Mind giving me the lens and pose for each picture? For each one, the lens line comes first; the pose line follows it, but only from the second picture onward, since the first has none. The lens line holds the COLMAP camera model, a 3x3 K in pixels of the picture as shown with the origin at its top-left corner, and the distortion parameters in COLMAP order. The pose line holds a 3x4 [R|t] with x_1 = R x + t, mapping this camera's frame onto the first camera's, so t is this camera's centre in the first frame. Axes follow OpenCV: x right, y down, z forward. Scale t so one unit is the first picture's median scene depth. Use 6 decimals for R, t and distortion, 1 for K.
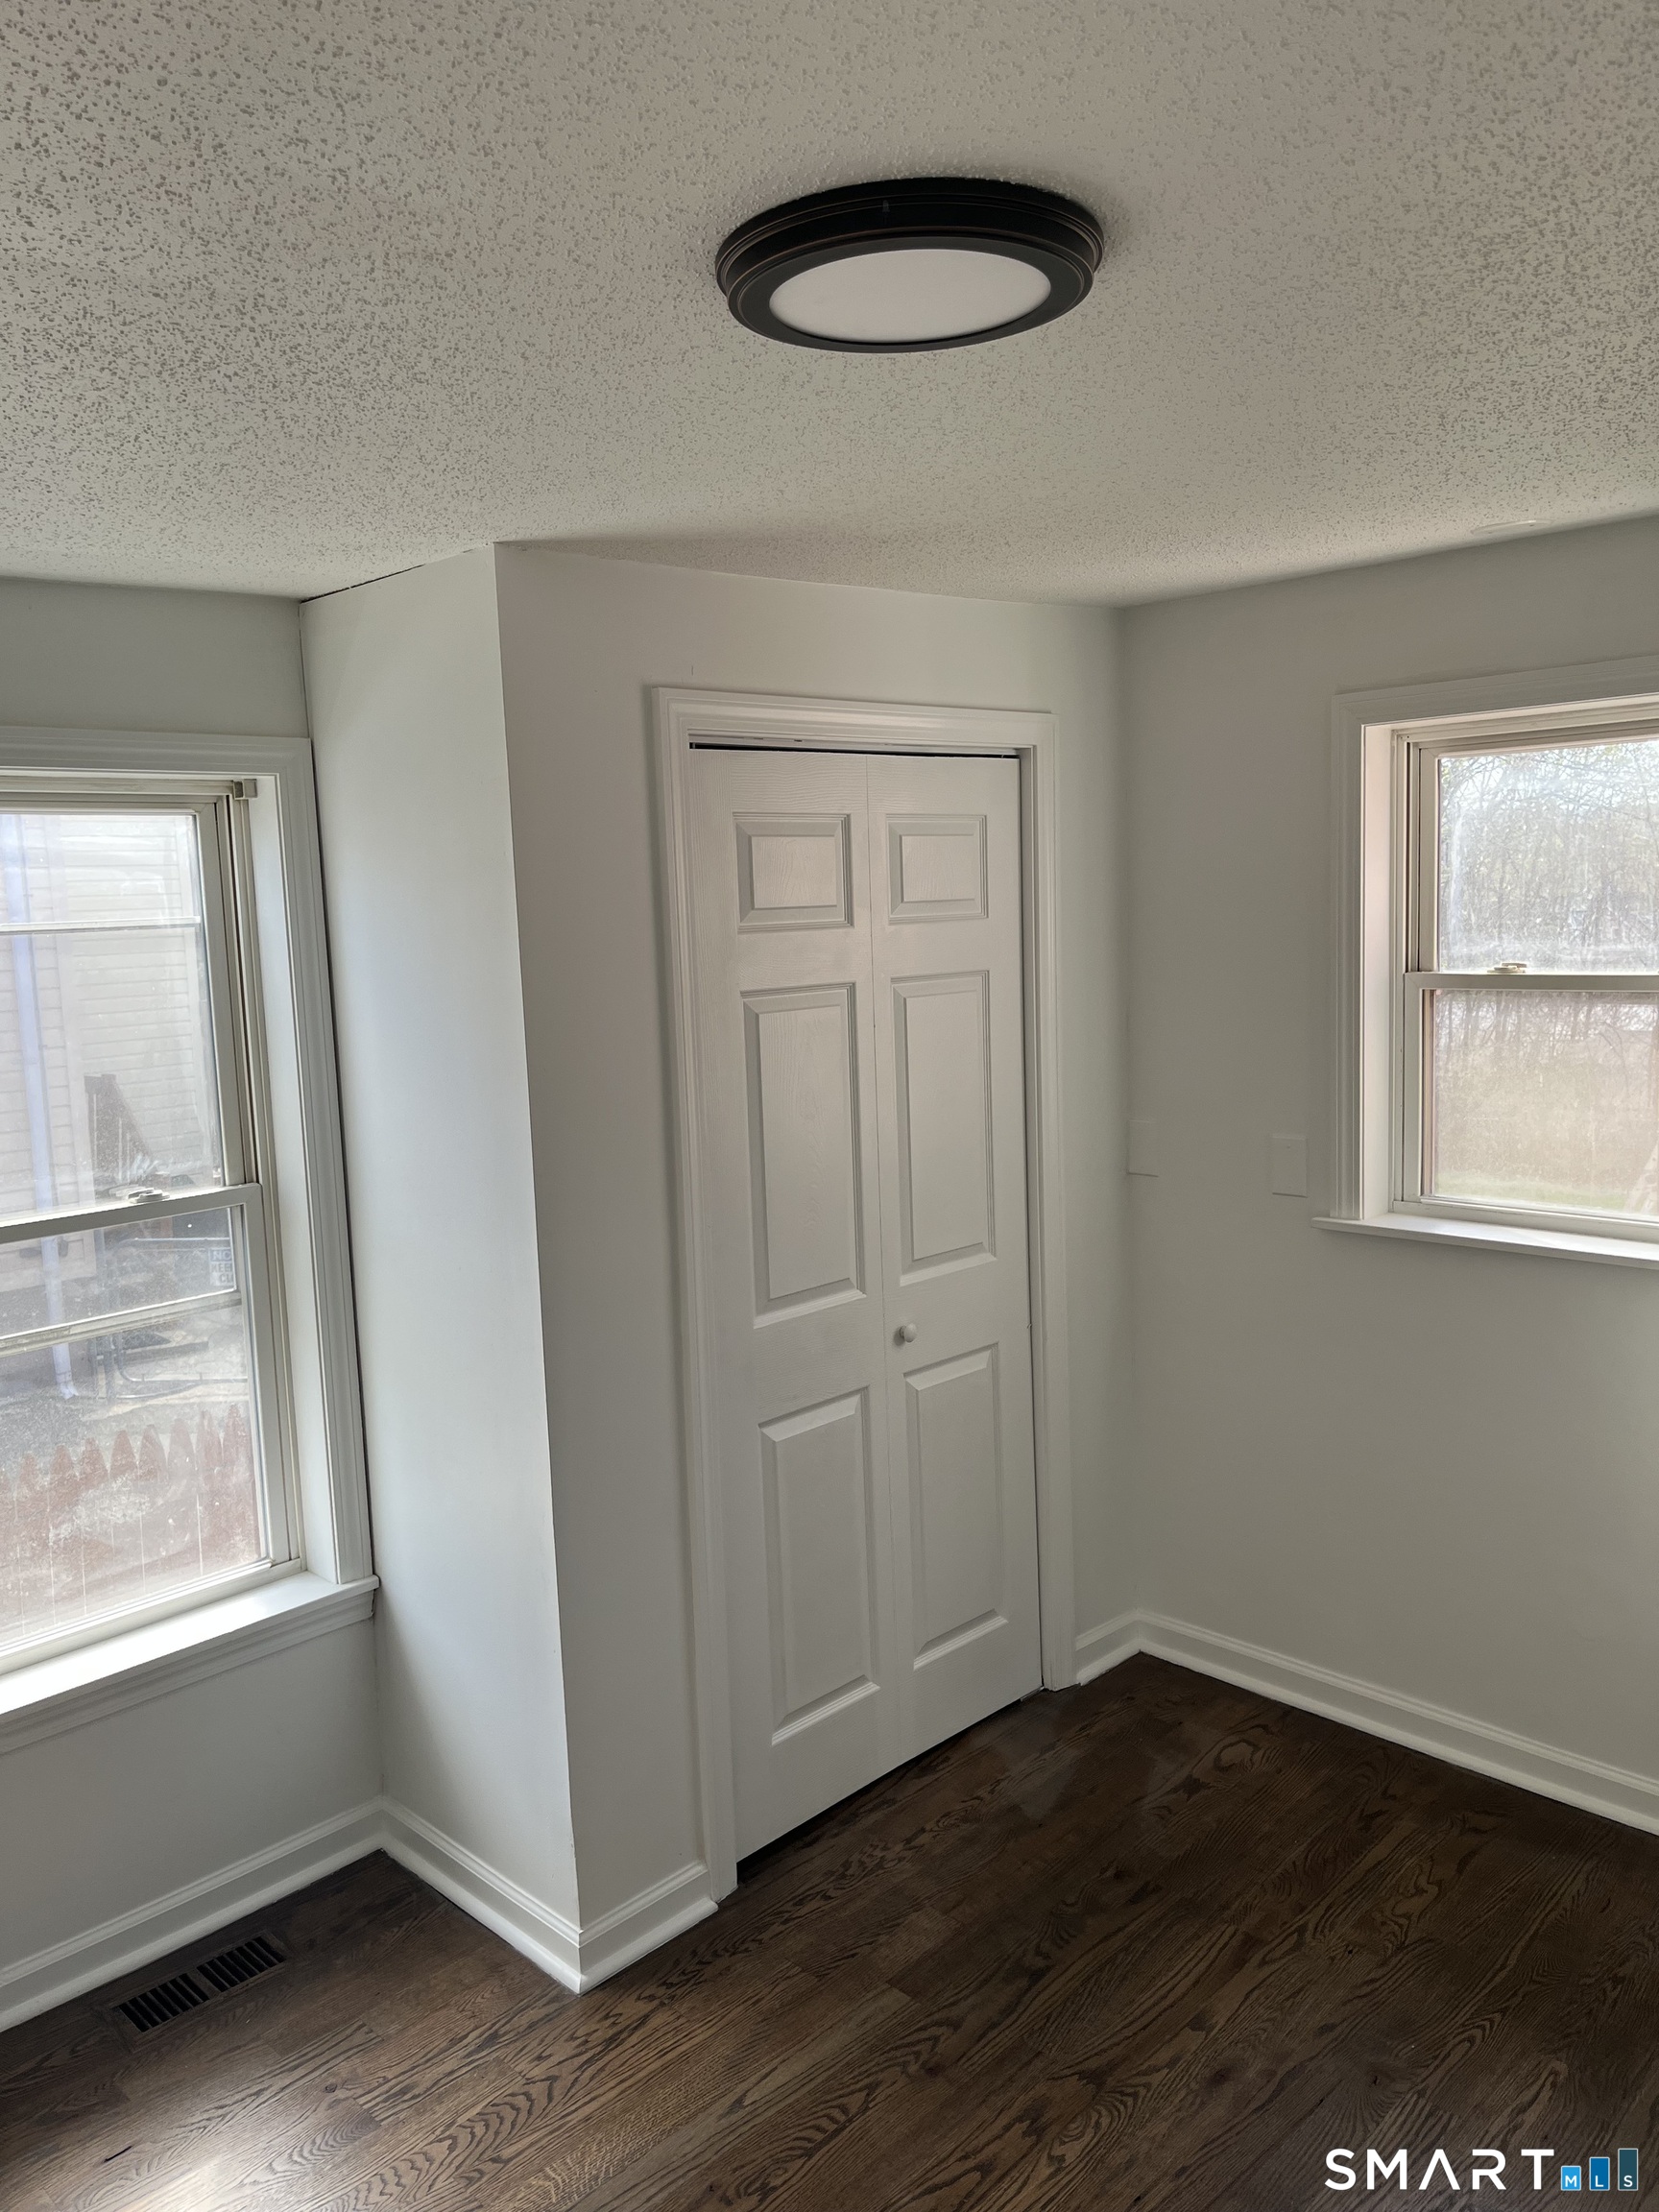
lens RADIAL K [[1634.6, 0, 834.3], [0, 1634.6, 1092.5], [0, 0, 1]] dist [0.085817, -0.141390]
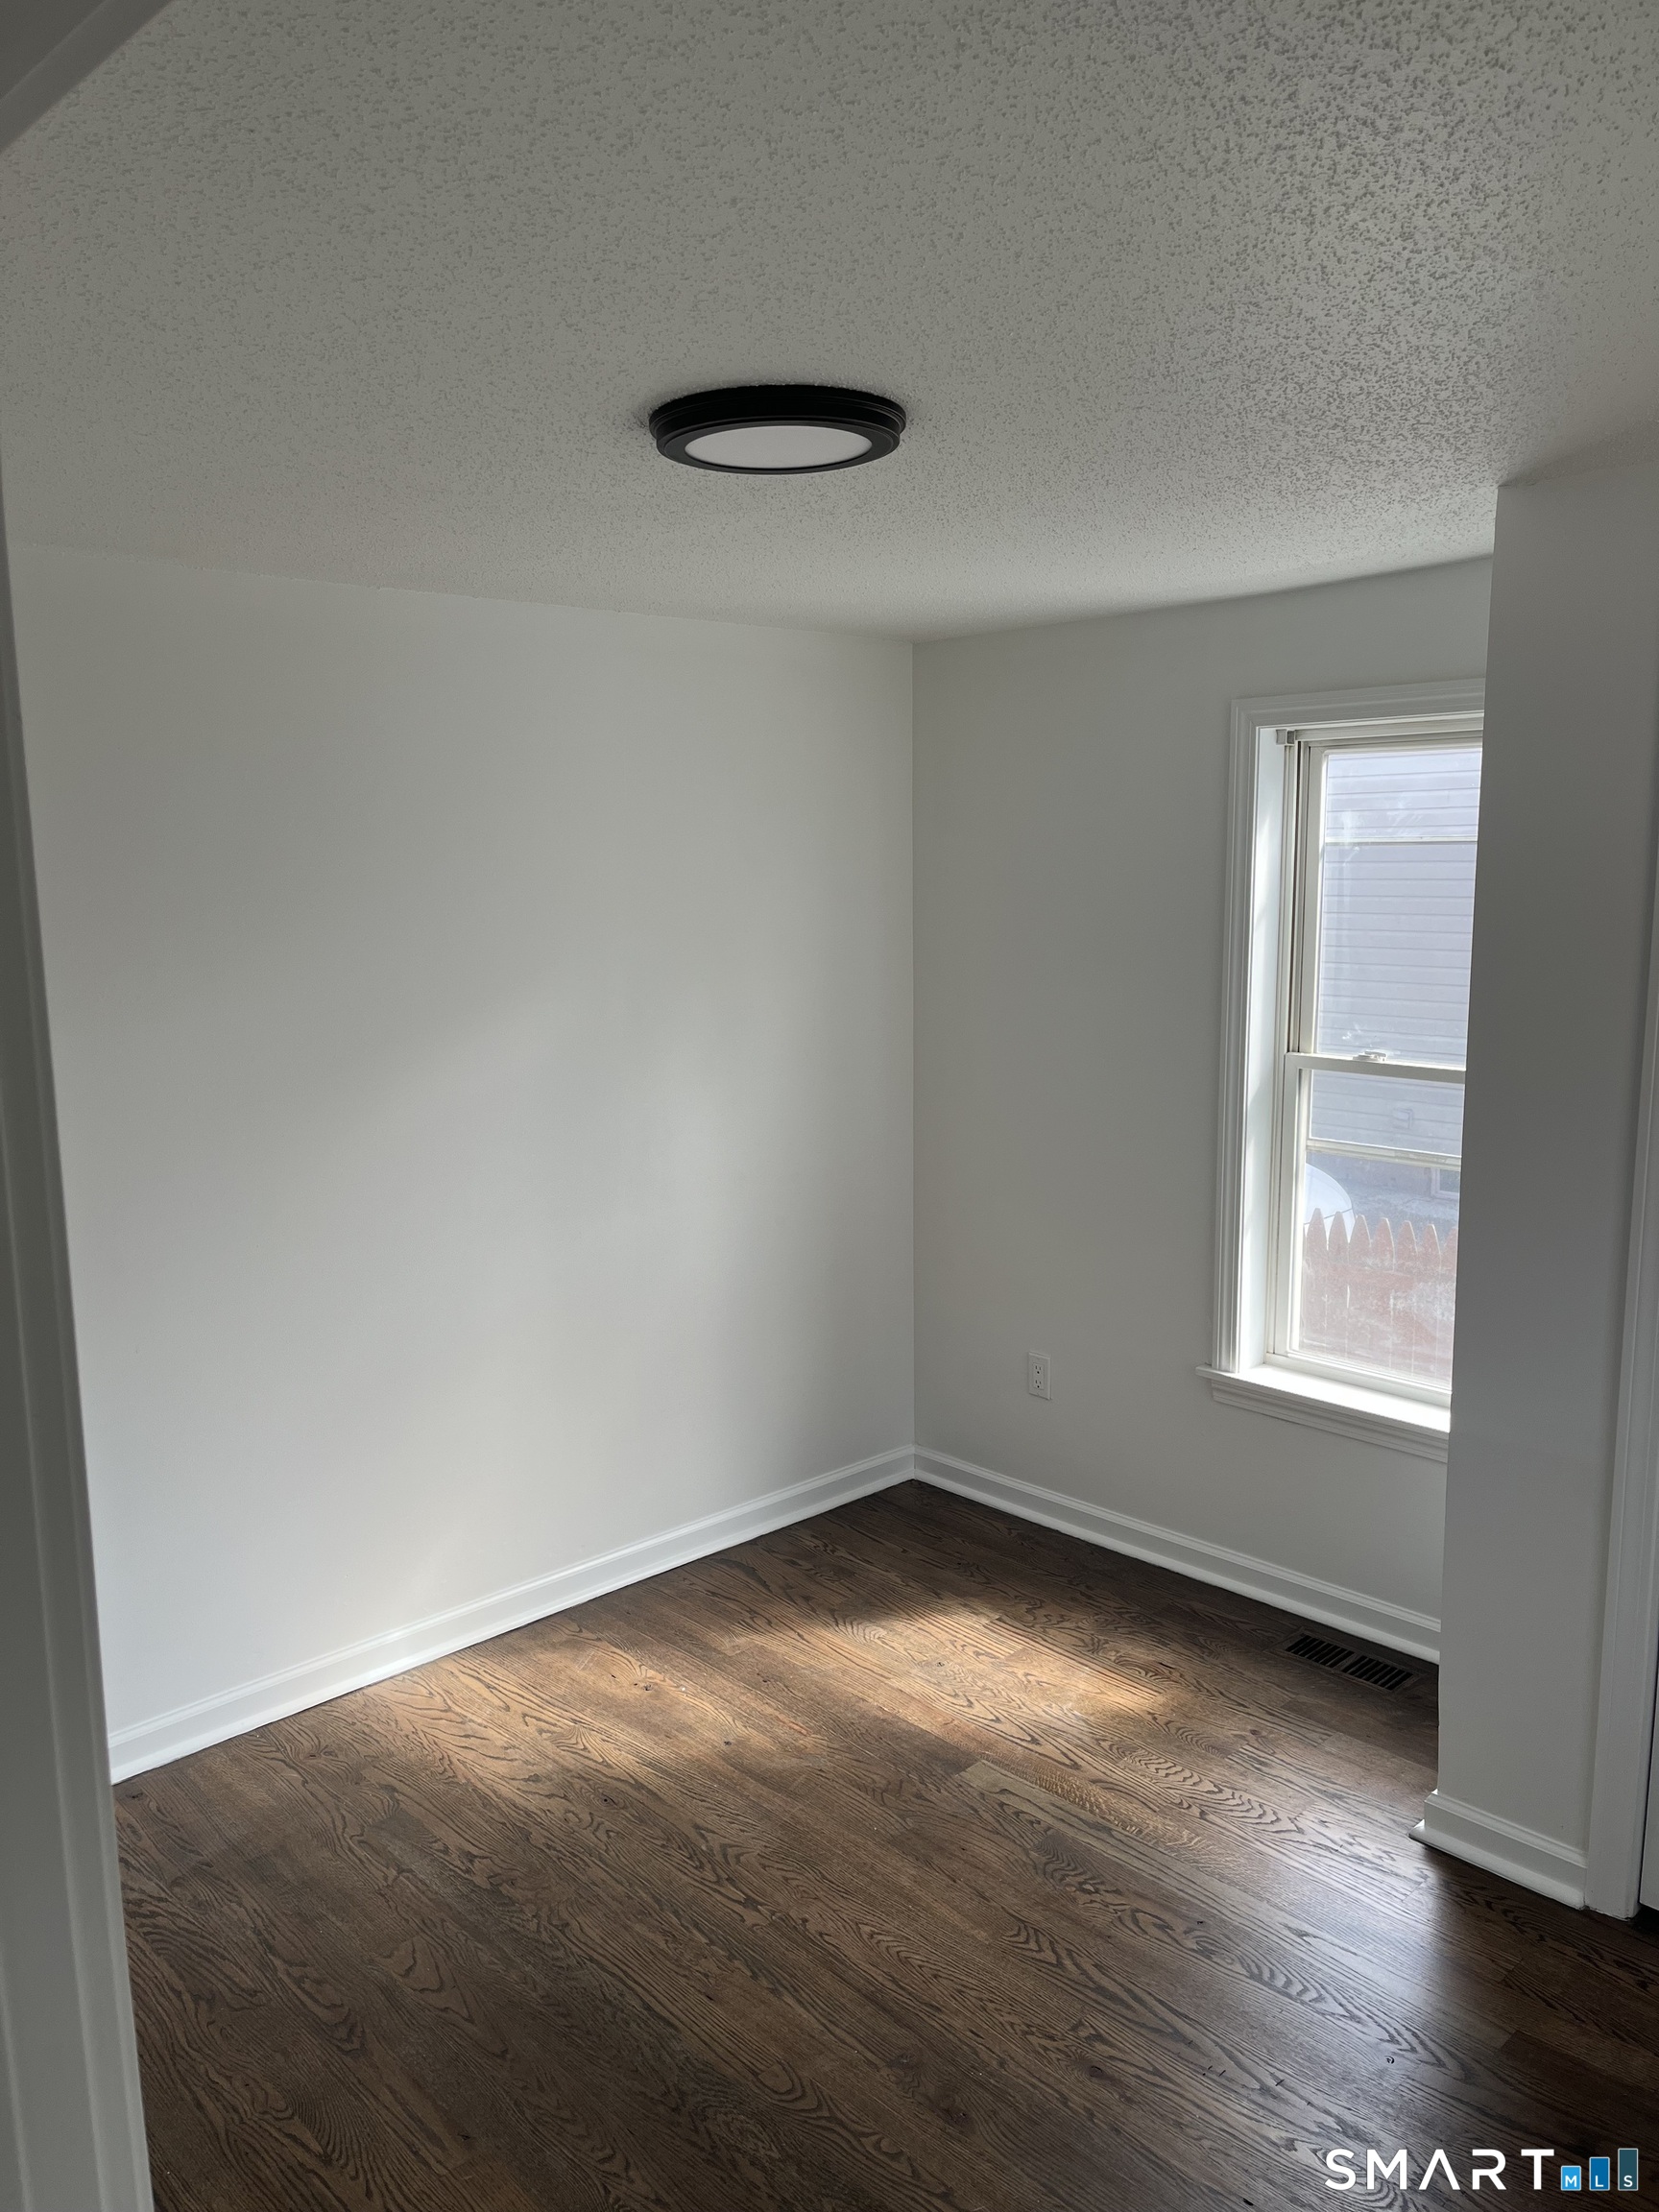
lens RADIAL K [[1678.7, 0, 821.0], [0, 1678.7, 1137.8], [0, 0, 1]] dist [0.046006, -0.010365]
pose [[-0.025278, 0.214010, -0.976504, 0.795626], [-0.105519, 0.970789, 0.215489, -0.098285], [0.994096, 0.108487, -0.001958, 0.522751]]
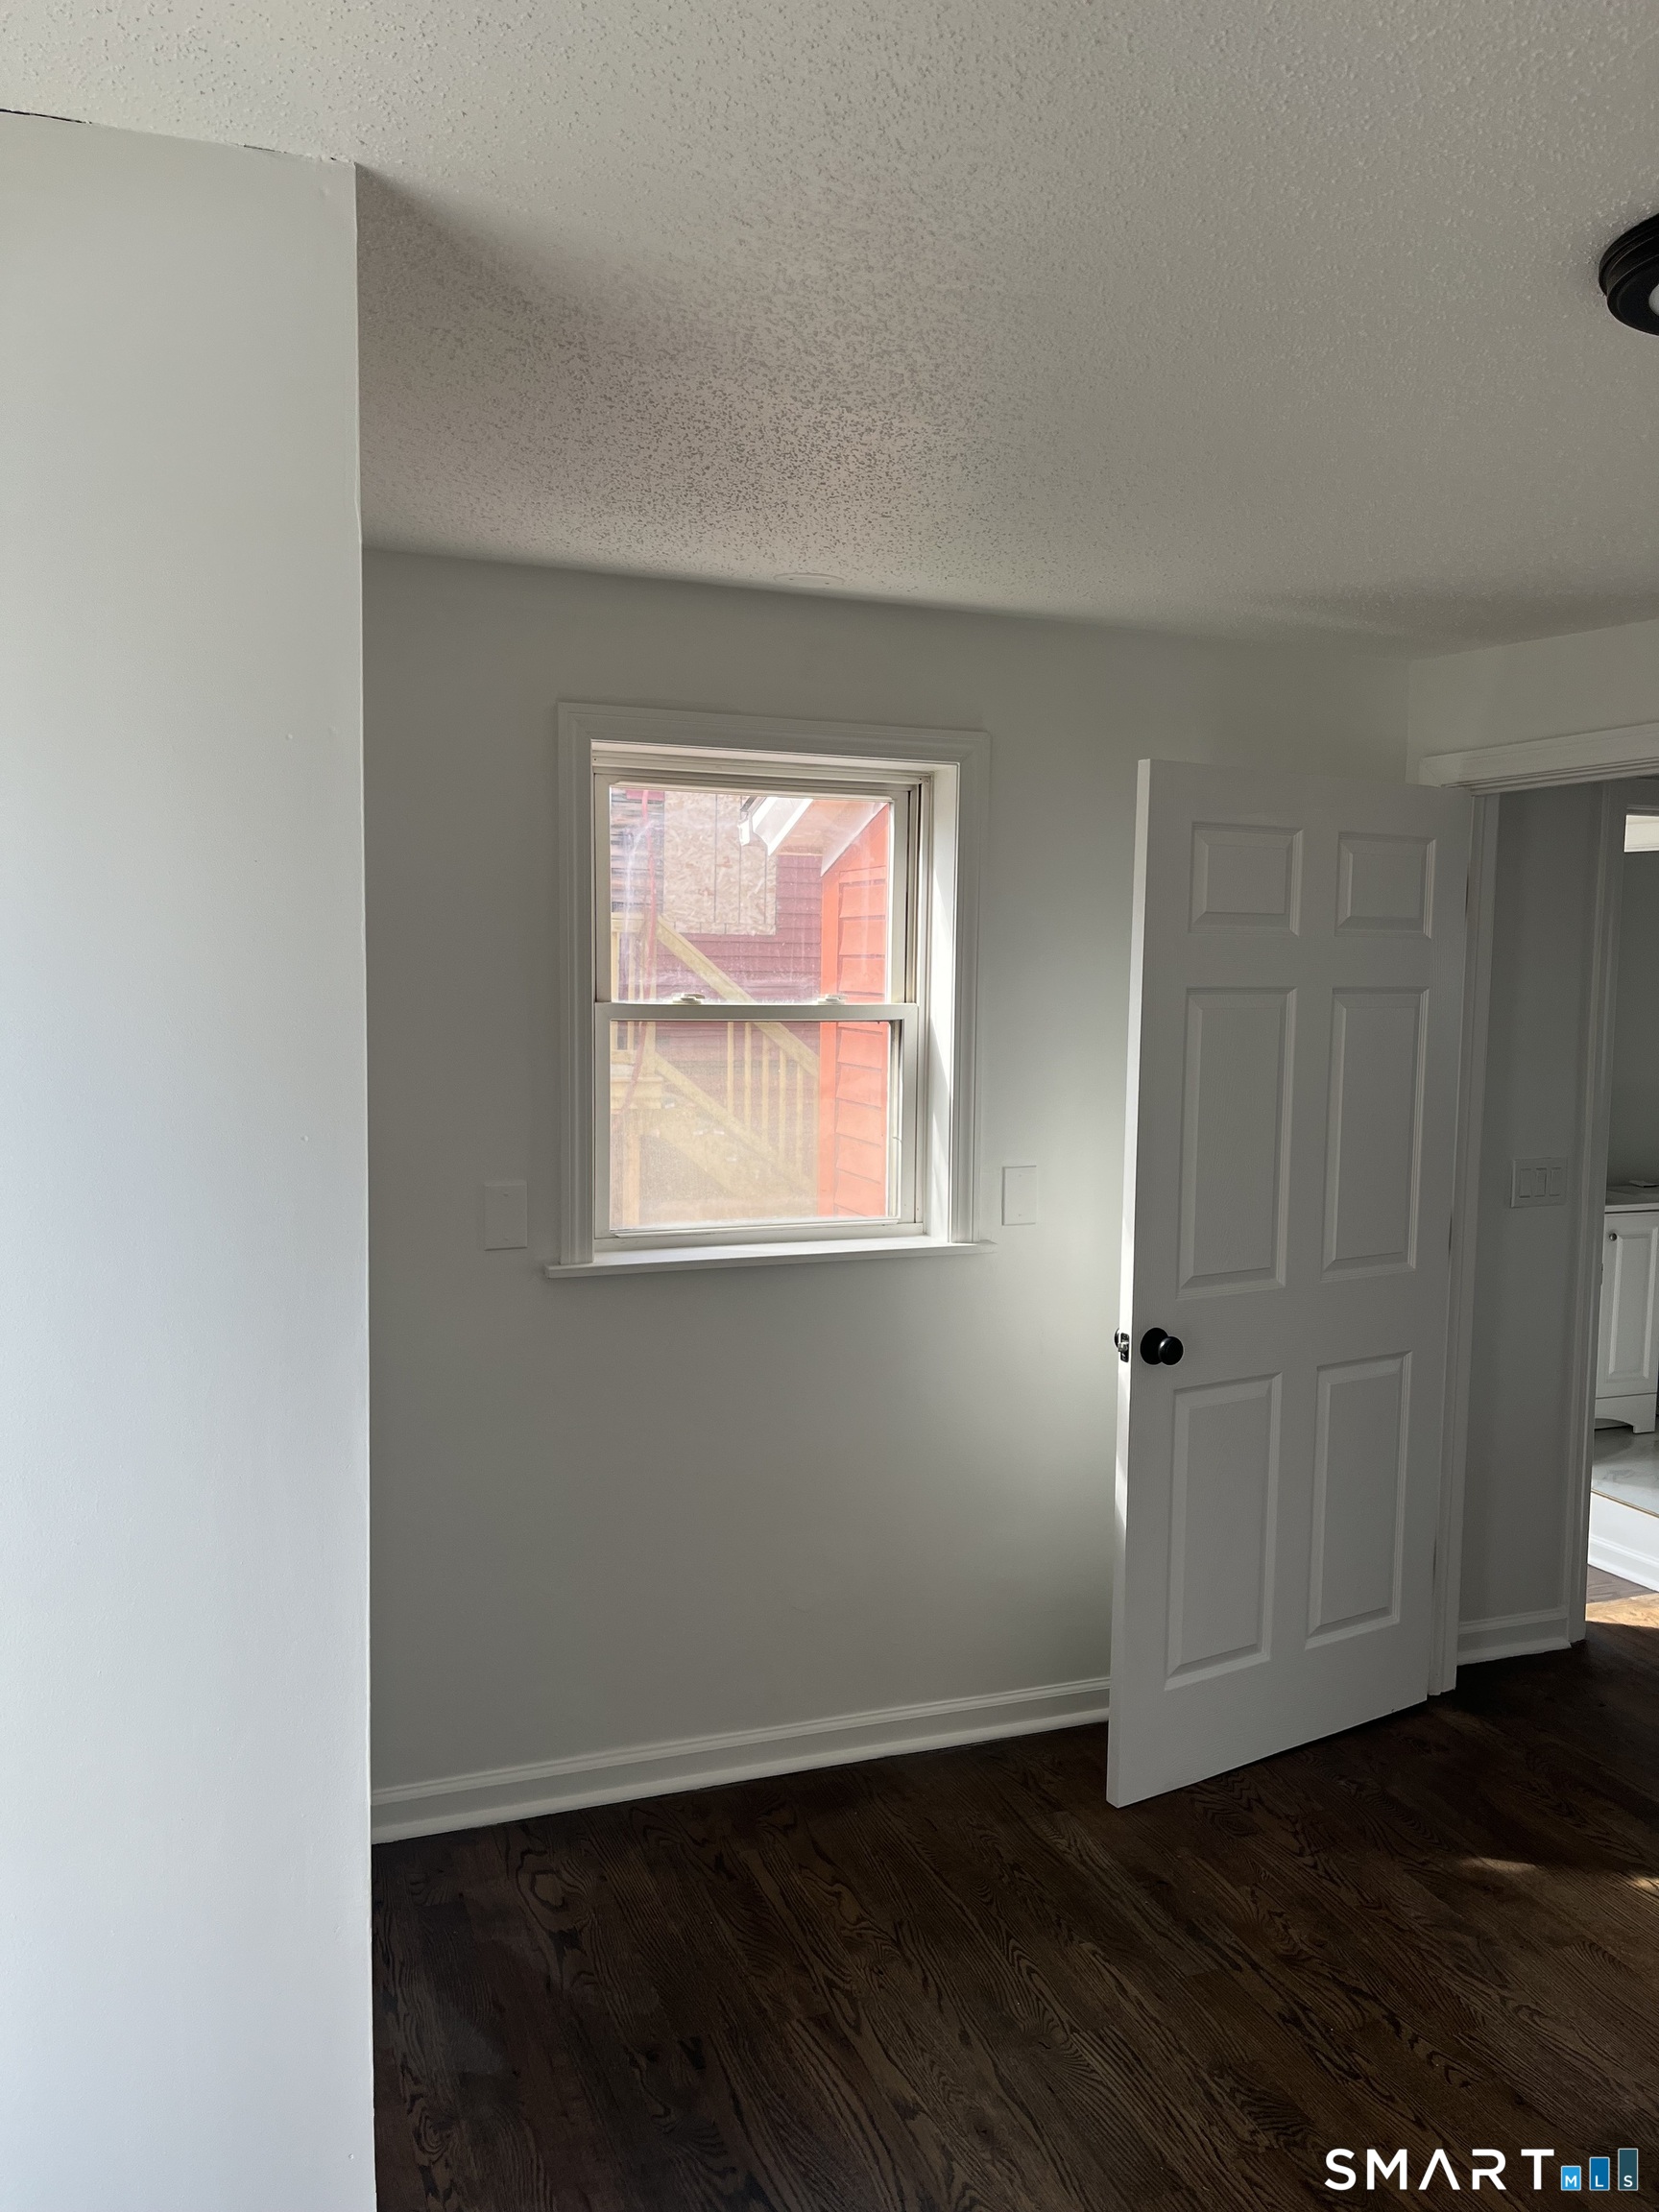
lens RADIAL K [[1651.2, 0, 824.3], [0, 1651.2, 1117.2], [0, 0, 1]] dist [0.061688, -0.091899]
pose [[0.403925, -0.046809, 0.913594, -0.558507], [0.076342, 0.996931, 0.017325, -0.013516], [-0.911601, 0.062748, 0.406259, 0.553331]]
